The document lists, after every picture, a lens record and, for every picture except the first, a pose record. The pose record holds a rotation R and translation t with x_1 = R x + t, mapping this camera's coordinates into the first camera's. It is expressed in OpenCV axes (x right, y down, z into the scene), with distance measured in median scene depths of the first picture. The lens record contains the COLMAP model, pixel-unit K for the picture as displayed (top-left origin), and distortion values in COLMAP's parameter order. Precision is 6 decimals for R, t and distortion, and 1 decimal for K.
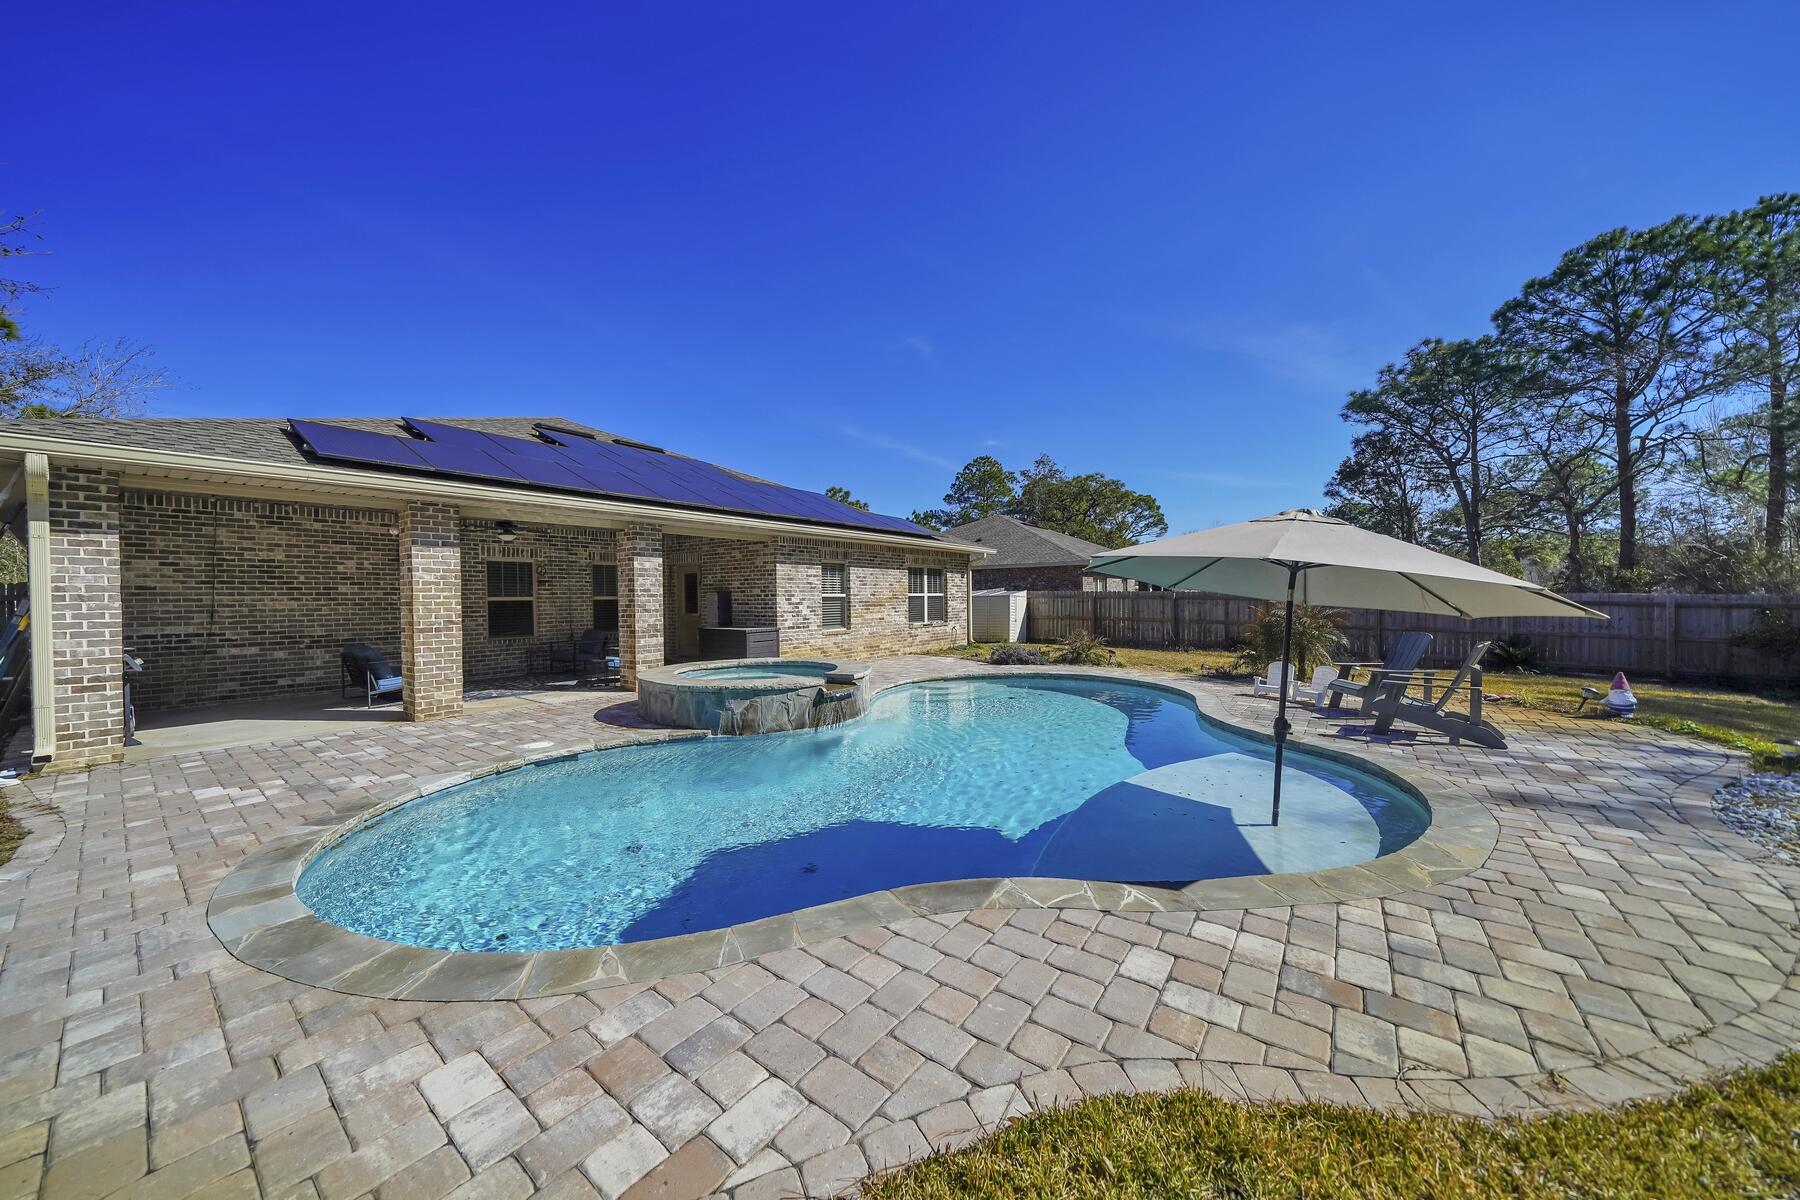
lens RADIAL K [[620.7, 0, 900.0], [0, 620.7, 600.0], [0, 0, 1]] dist [-0.002943, 0.000010]
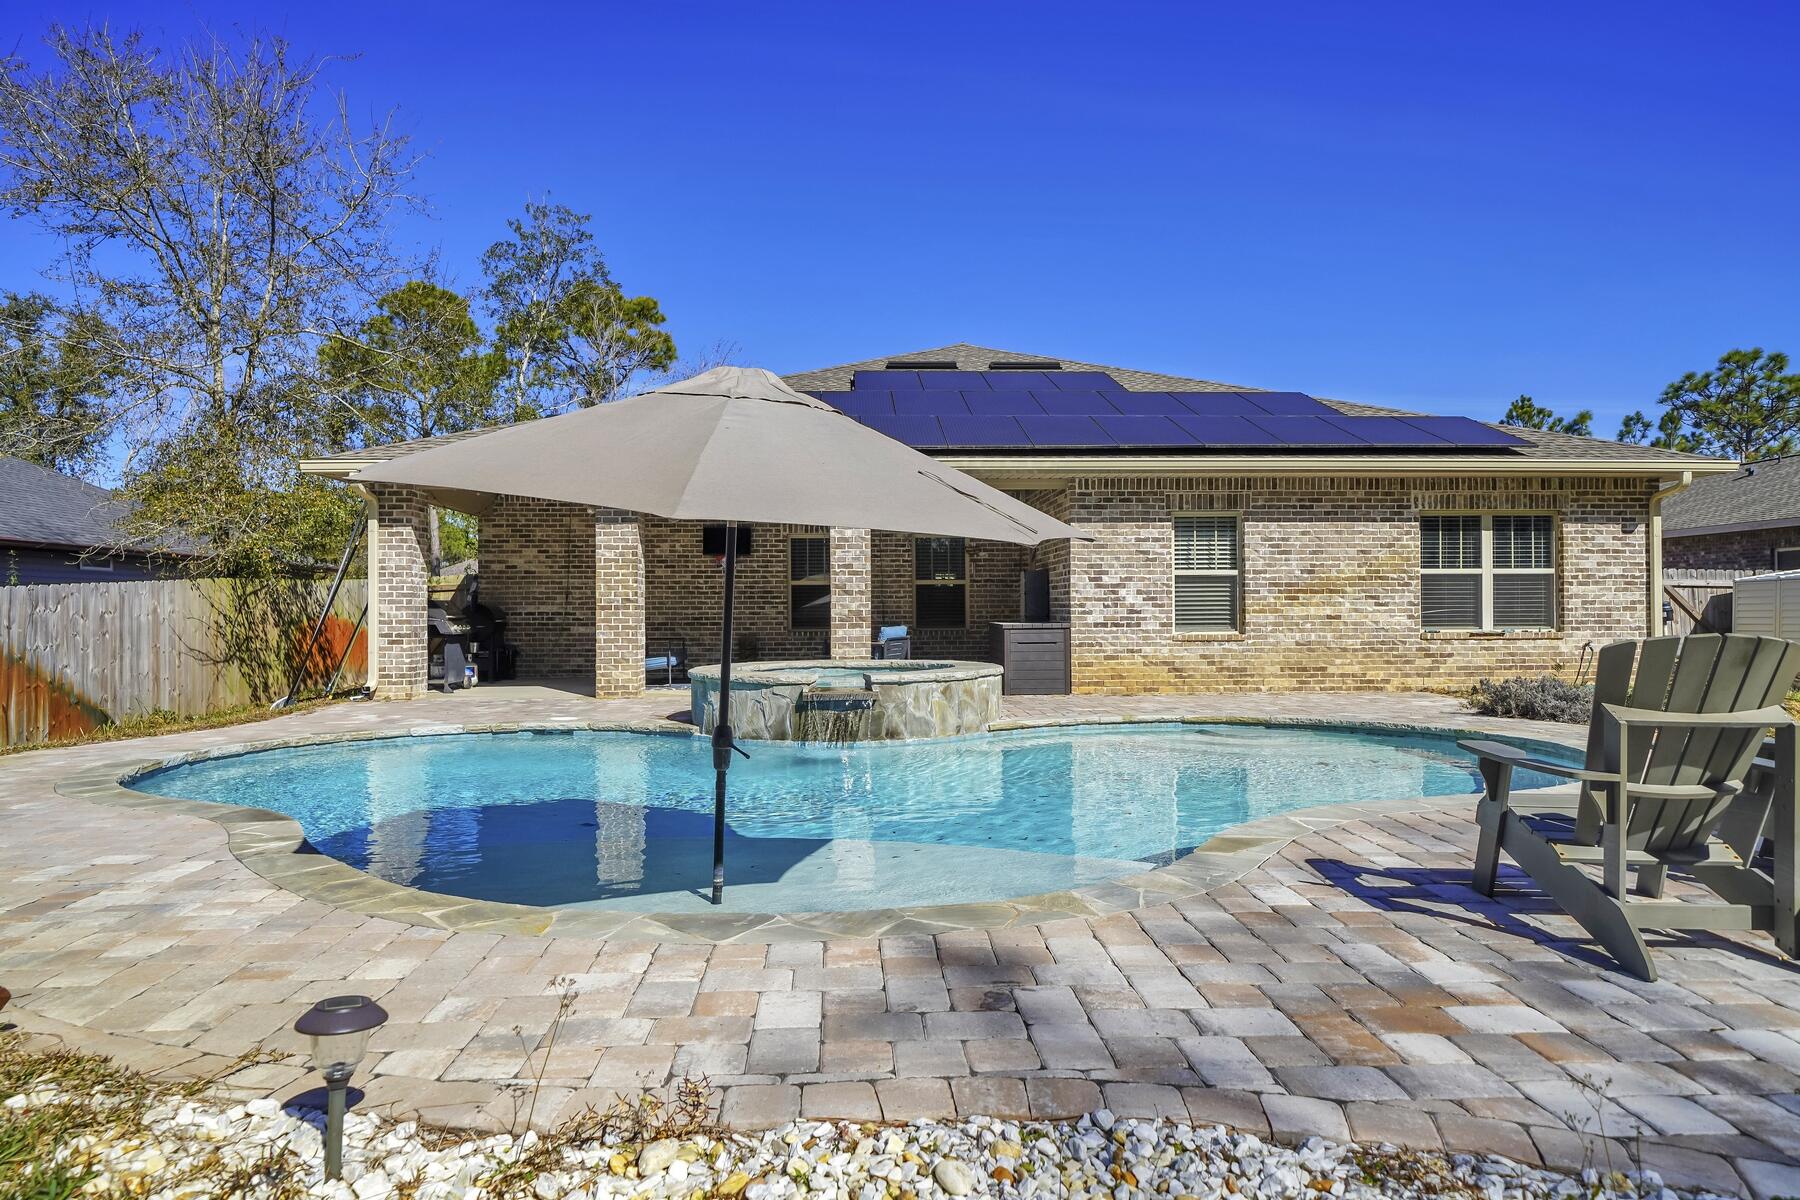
lens RADIAL K [[1072.2, 0, 894.0], [0, 1072.2, 600.6], [0, 0, 1]] dist [-0.000967, -0.000607]
pose [[0.628348, 0.000252, -0.777932, 0.480444], [-0.004651, 0.999983, -0.003433, 0.022849], [0.777918, 0.005775, 0.628339, 0.152887]]
